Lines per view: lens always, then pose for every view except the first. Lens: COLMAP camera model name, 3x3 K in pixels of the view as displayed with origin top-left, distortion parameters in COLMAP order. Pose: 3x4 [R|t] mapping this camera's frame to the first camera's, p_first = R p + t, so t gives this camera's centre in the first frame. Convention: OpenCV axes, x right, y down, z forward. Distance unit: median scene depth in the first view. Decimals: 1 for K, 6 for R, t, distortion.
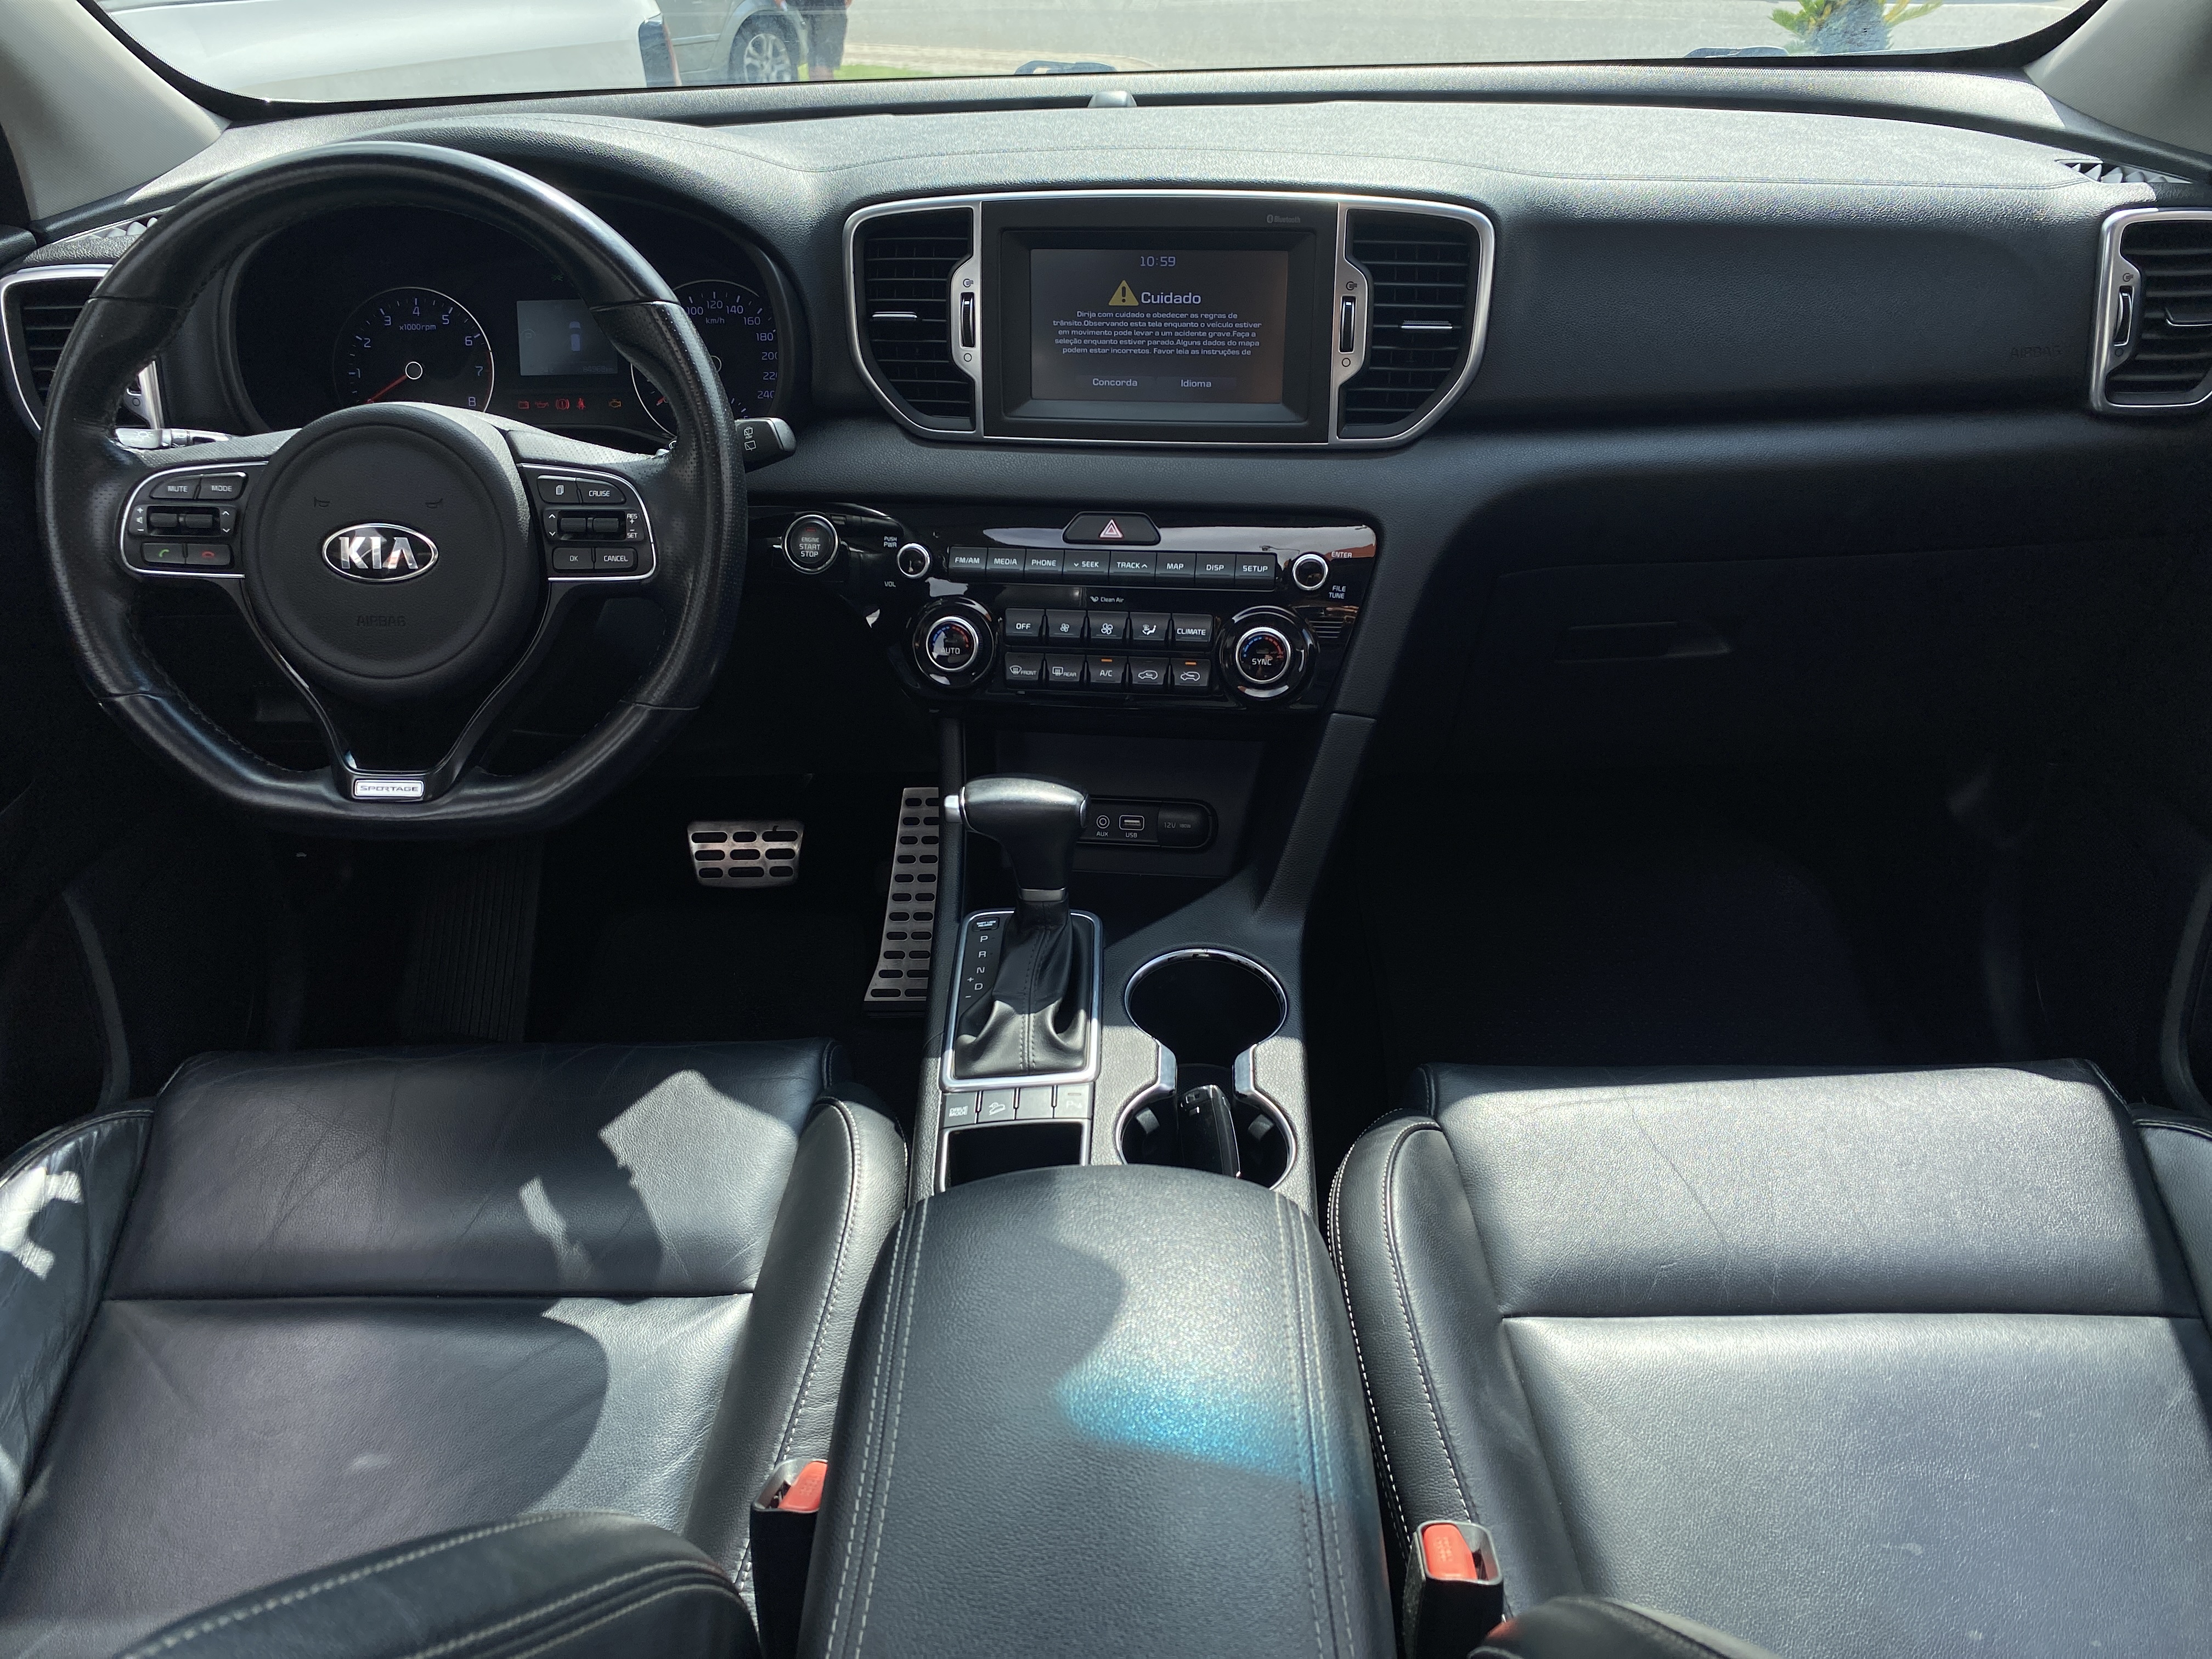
lens RADIAL K [[1685.3, 0, 1162.3], [0, 1685.3, 863.5], [0, 0, 1]] dist [0.061299, -0.065776]
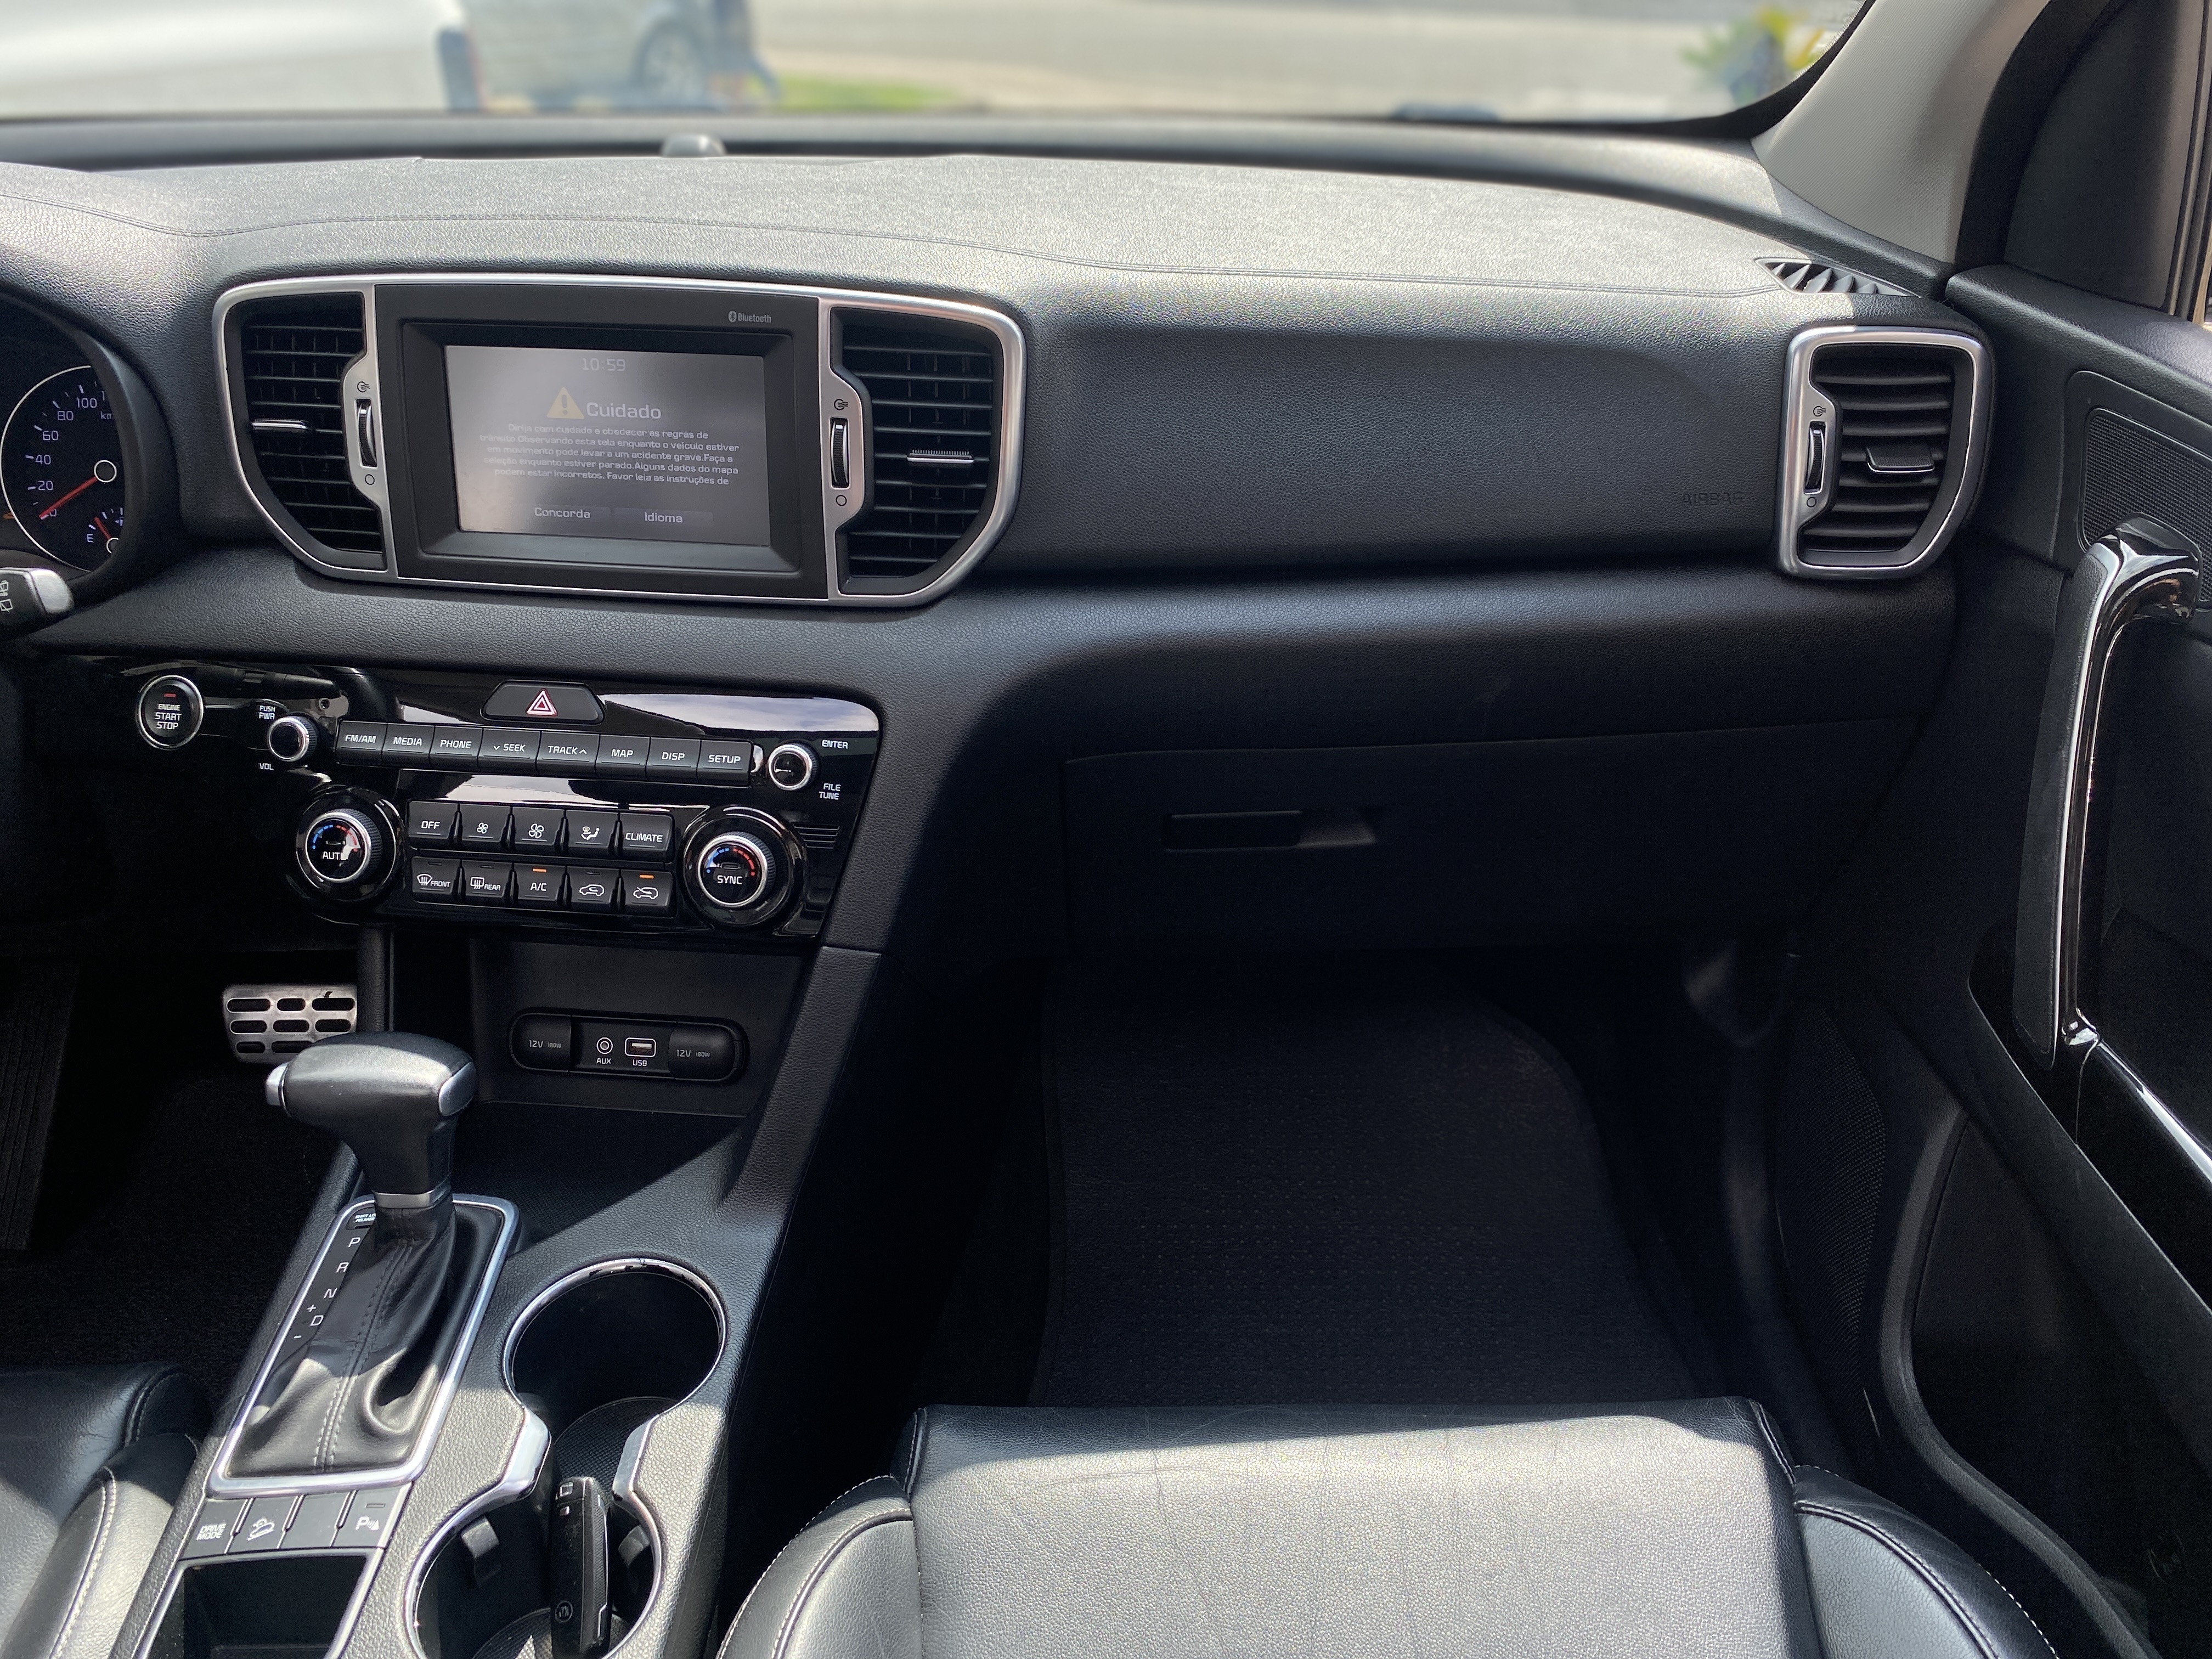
lens RADIAL K [[1685.3, 0, 1178.3], [0, 1685.3, 854.1], [0, 0, 1]] dist [0.061299, -0.065776]
pose [[0.999174, 0.006531, 0.040098, 0.230202], [-0.006026, 0.999901, -0.012685, -0.120803], [-0.040176, 0.012433, 0.999115, 0.208955]]
